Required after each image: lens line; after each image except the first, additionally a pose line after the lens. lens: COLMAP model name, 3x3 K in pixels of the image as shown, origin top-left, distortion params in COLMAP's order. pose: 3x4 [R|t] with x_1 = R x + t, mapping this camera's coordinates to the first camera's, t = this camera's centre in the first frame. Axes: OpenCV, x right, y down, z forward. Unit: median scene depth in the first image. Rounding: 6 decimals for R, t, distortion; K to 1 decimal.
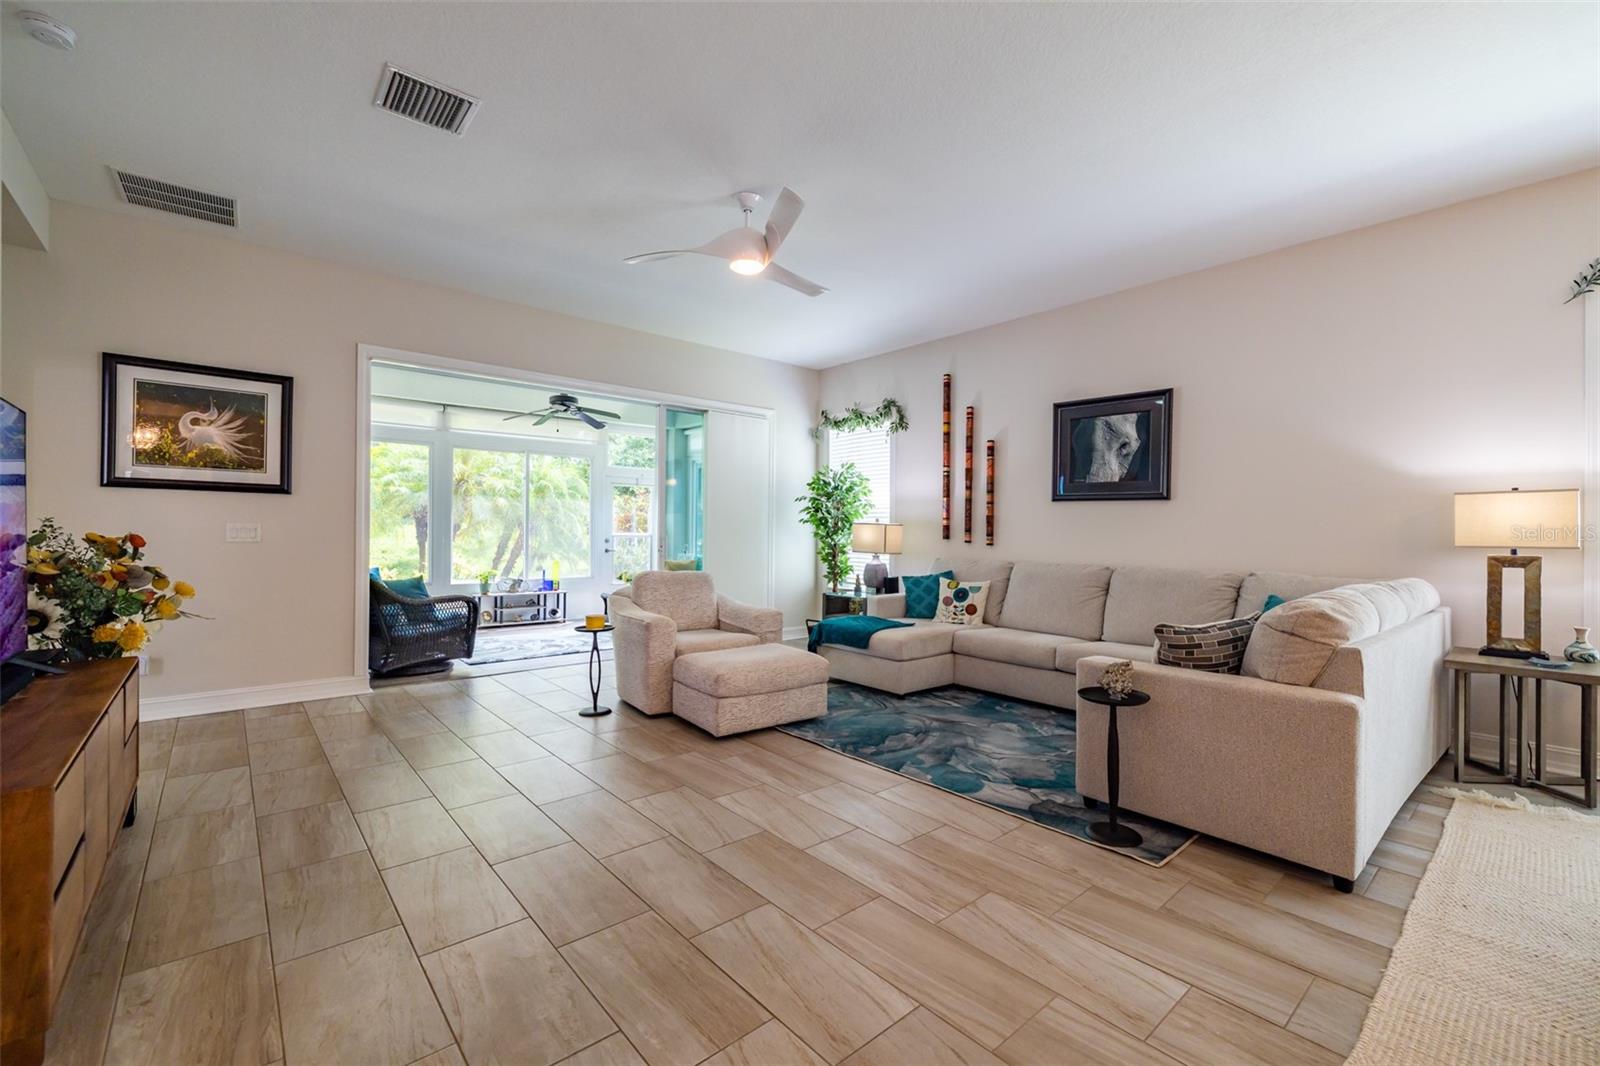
lens RADIAL K [[669.2, 0, 808.9], [0, 669.2, 532.5], [0, 0, 1]] dist [0.000683, 0.000170]
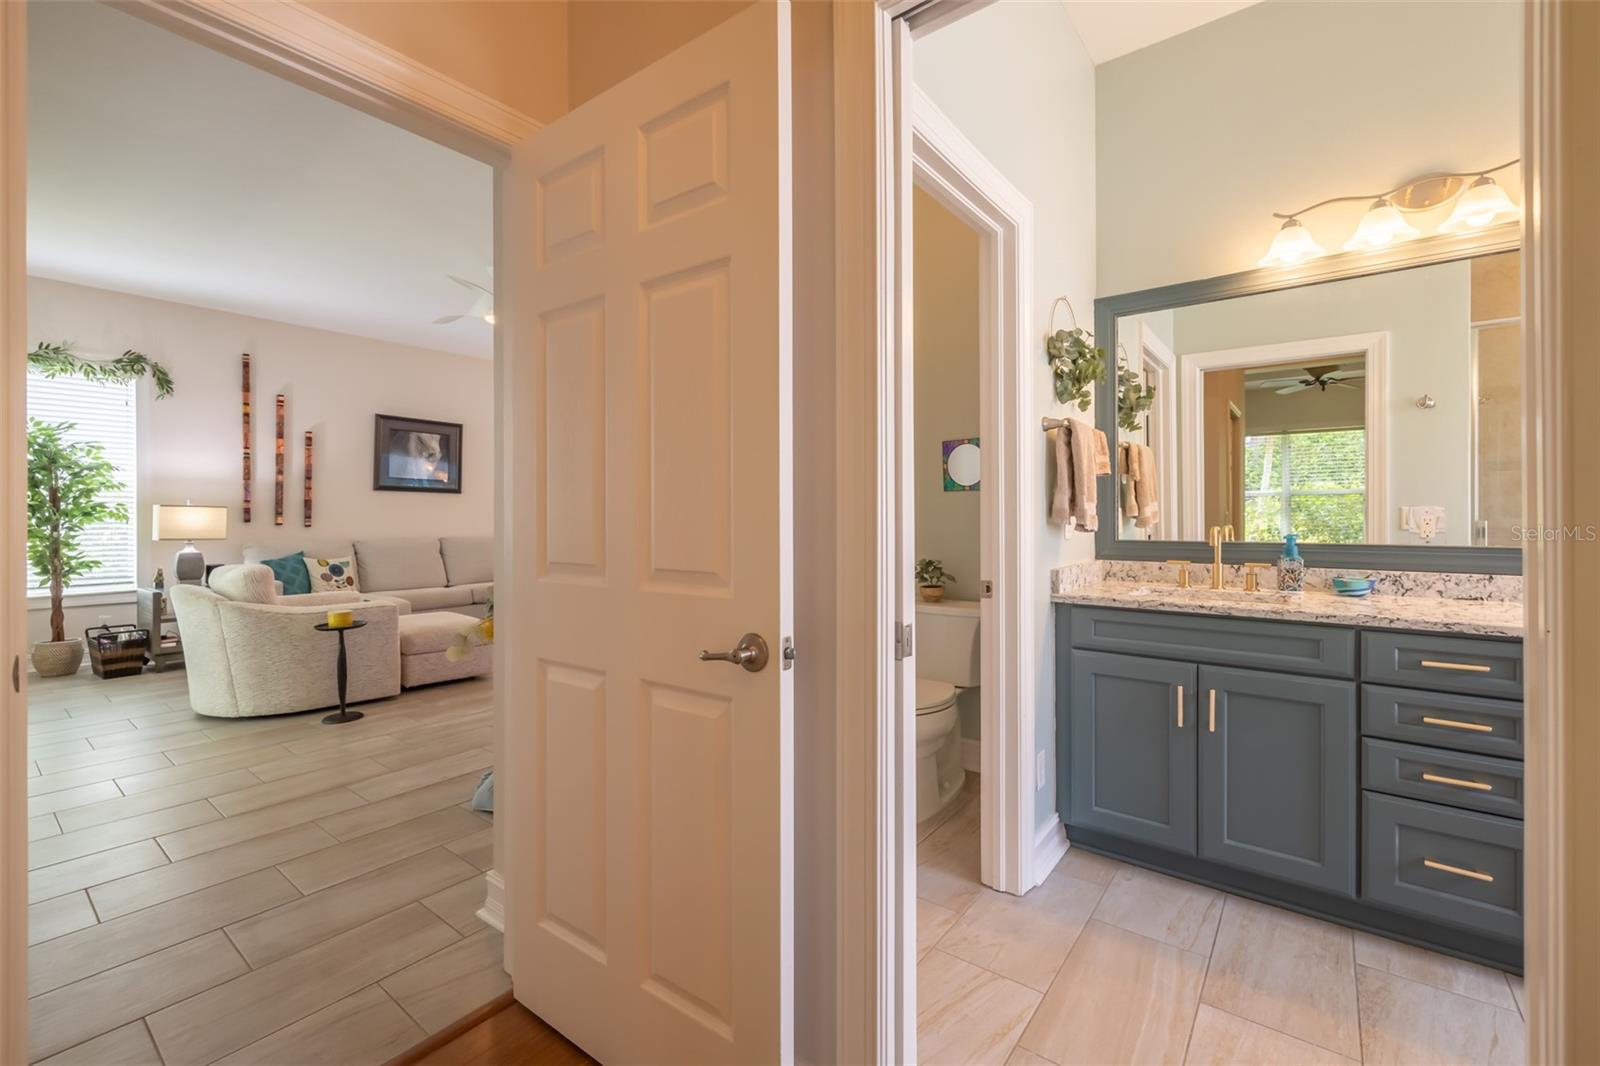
lens RADIAL K [[669.2, 0, 805.1], [0, 669.2, 520.3], [0, 0, 1]] dist [0.000683, 0.000170]
pose [[-0.198870, -0.016954, 0.979879, -0.962466], [0.001859, 0.999842, 0.017676, -0.009288], [-0.980024, 0.005337, -0.198807, 0.413766]]
